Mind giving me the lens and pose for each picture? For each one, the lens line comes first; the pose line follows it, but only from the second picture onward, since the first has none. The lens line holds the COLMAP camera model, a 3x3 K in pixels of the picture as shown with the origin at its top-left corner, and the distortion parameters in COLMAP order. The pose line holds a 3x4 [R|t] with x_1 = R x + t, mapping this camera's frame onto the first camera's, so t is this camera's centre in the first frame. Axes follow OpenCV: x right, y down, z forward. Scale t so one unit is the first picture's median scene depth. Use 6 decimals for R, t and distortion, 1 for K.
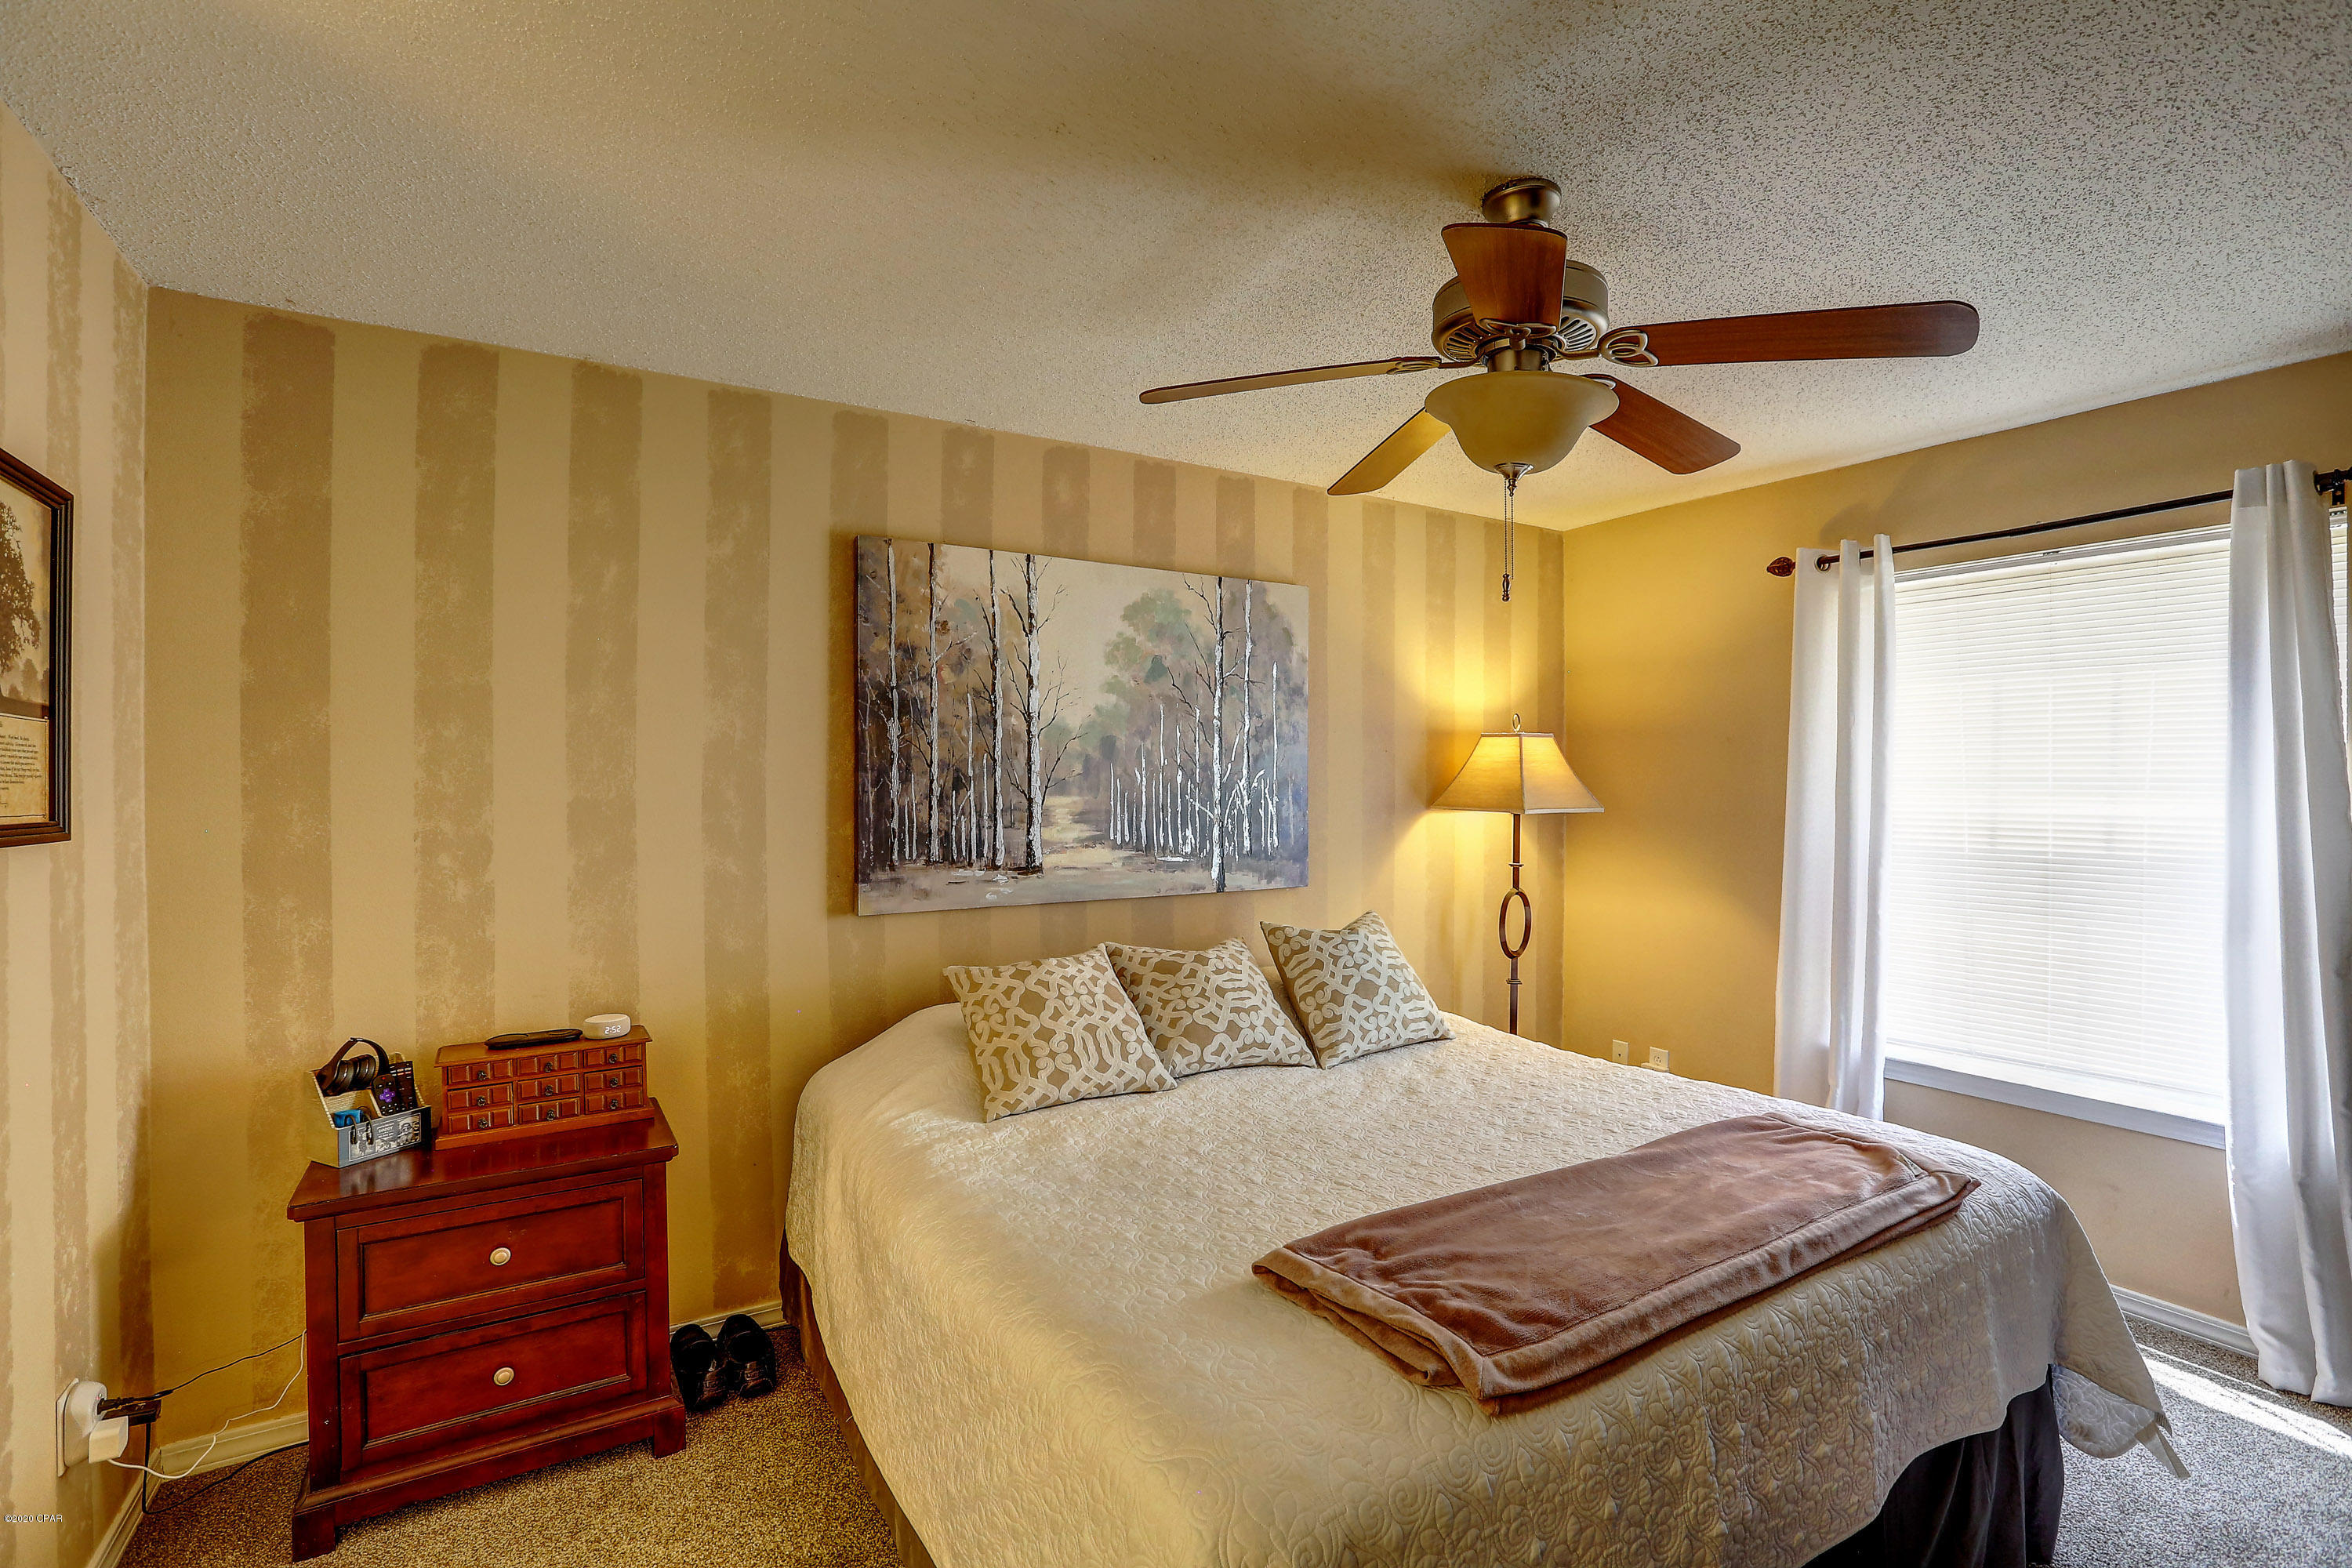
lens RADIAL K [[1065.8, 0, 1171.3], [0, 1065.8, 778.9], [0, 0, 1]] dist [-0.034281, 0.008904]
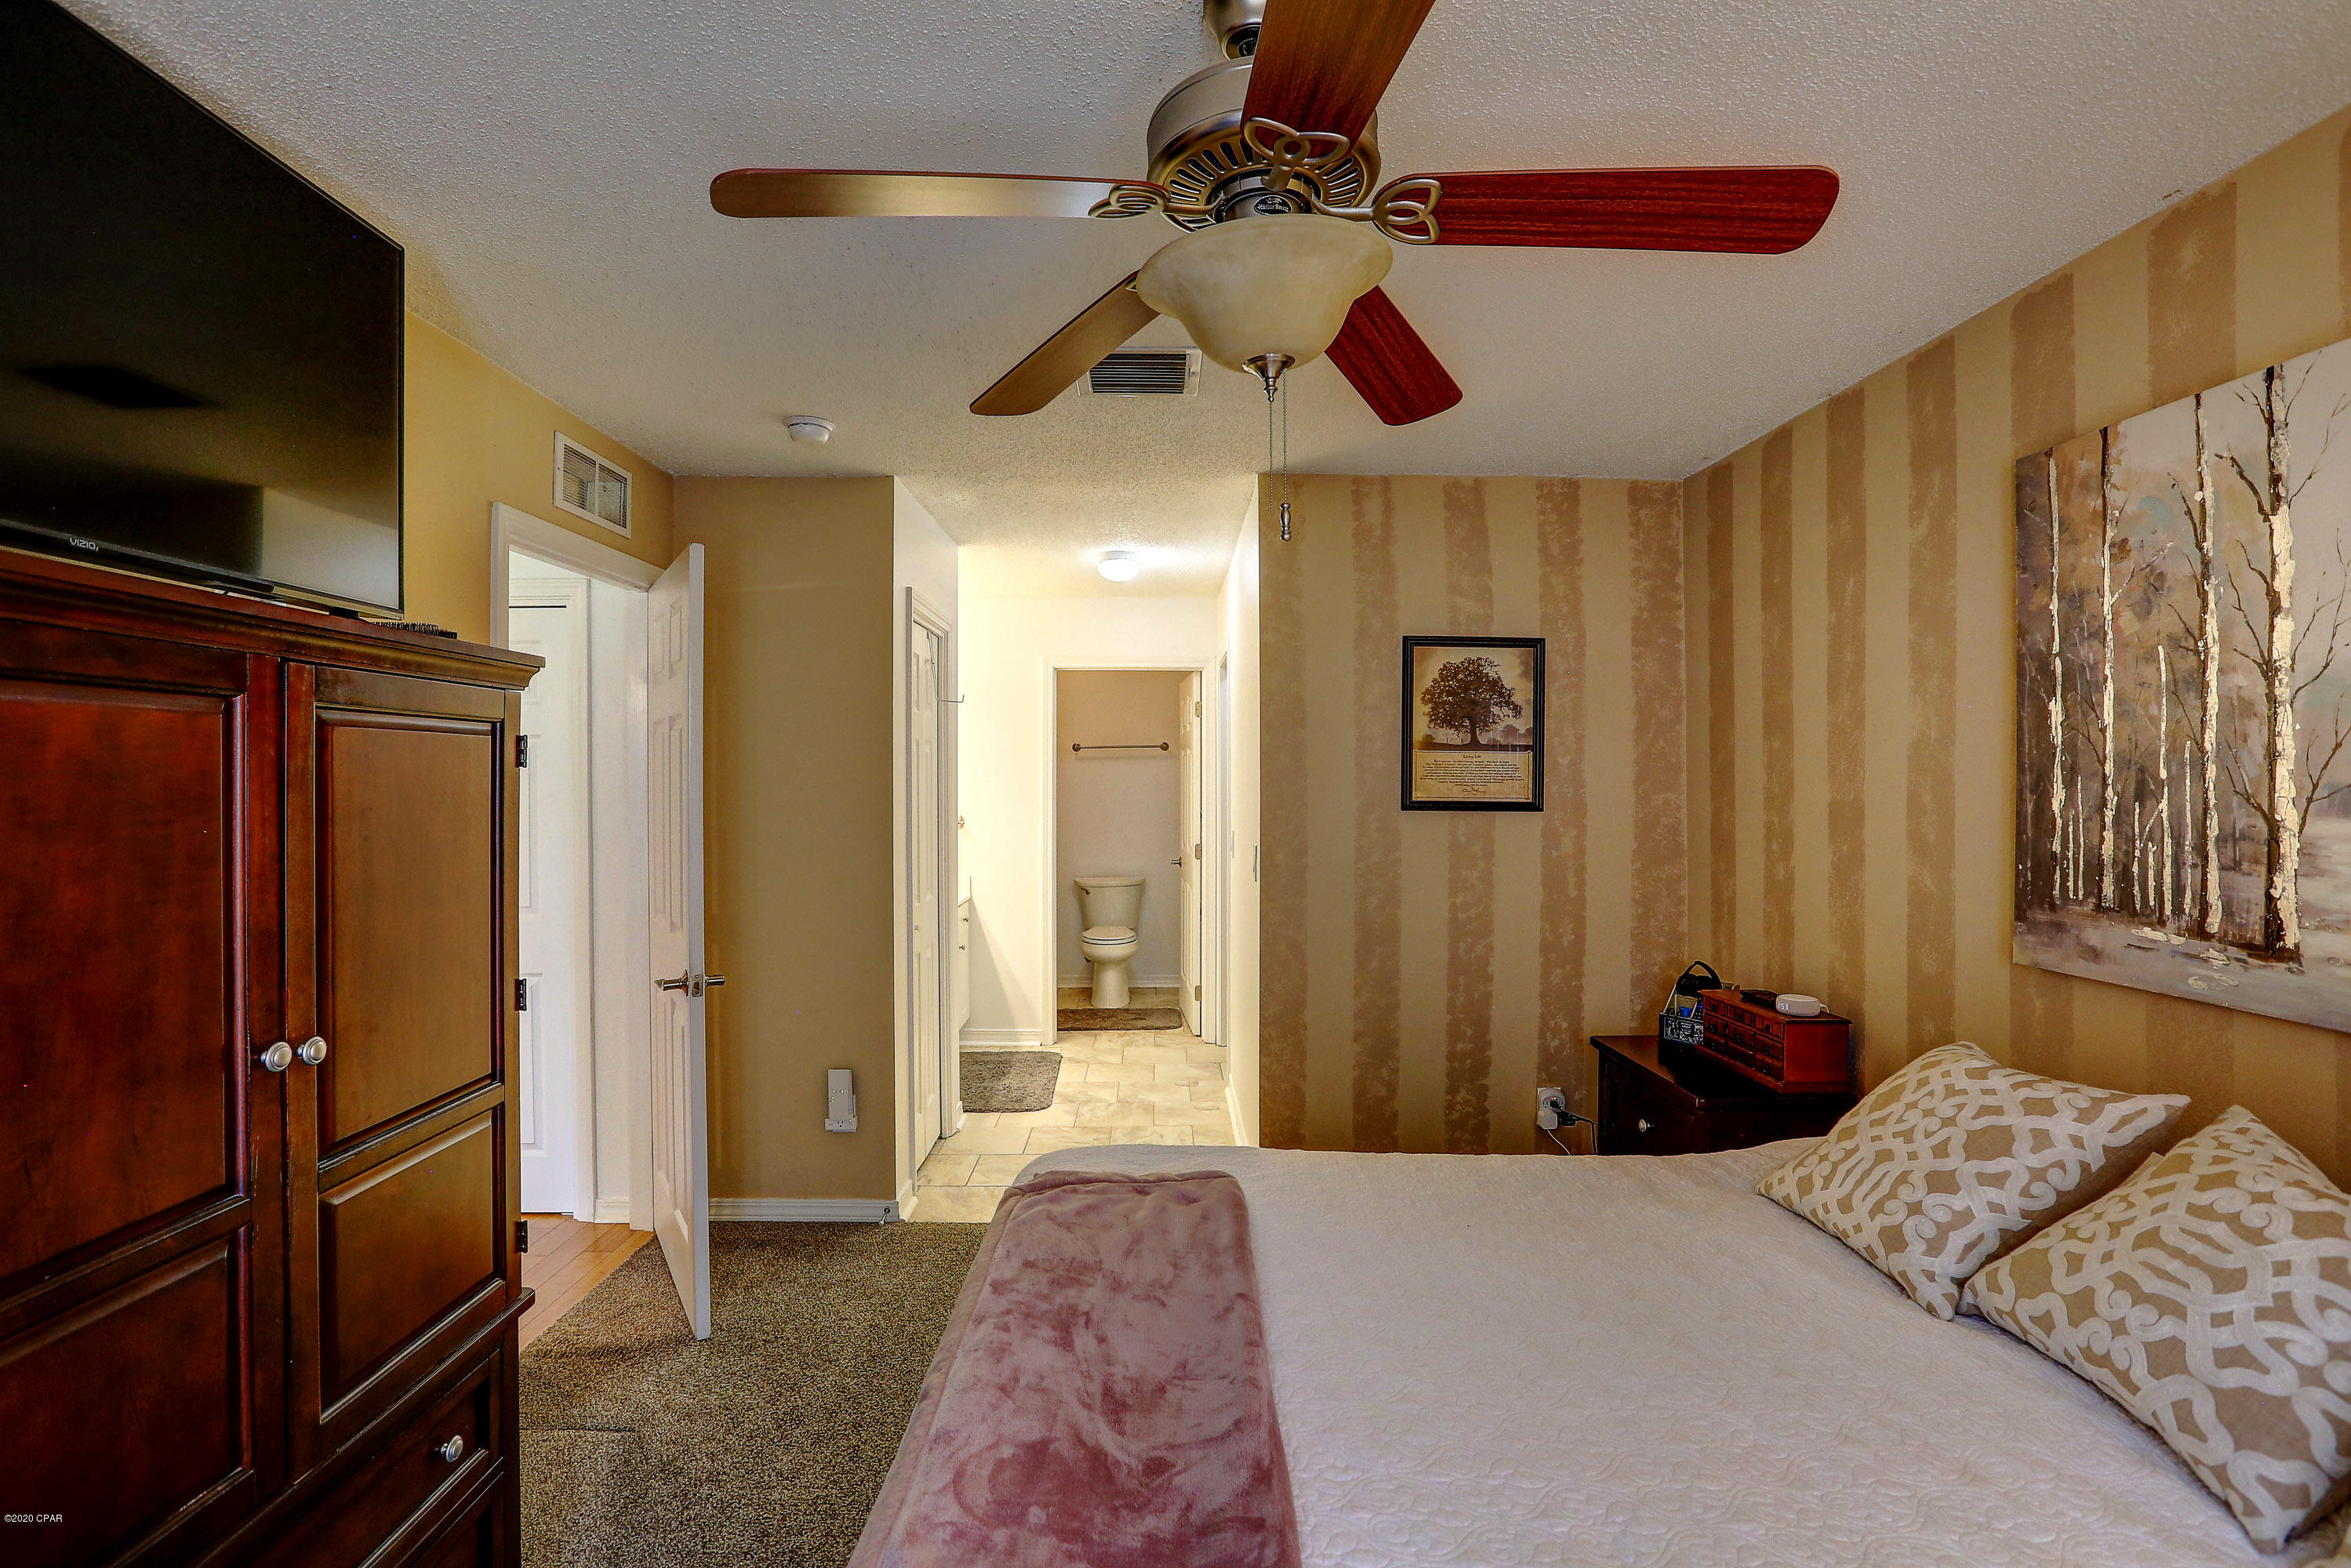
lens RADIAL K [[1065.2, 0, 1170.8], [0, 1065.2, 778.9], [0, 0, 1]] dist [-0.034281, 0.008904]
pose [[-0.493115, 0.000407, -0.869964, 0.623260], [-0.001703, 0.999998, 0.001433, -0.002542], [0.869962, 0.002189, -0.493113, 0.808189]]
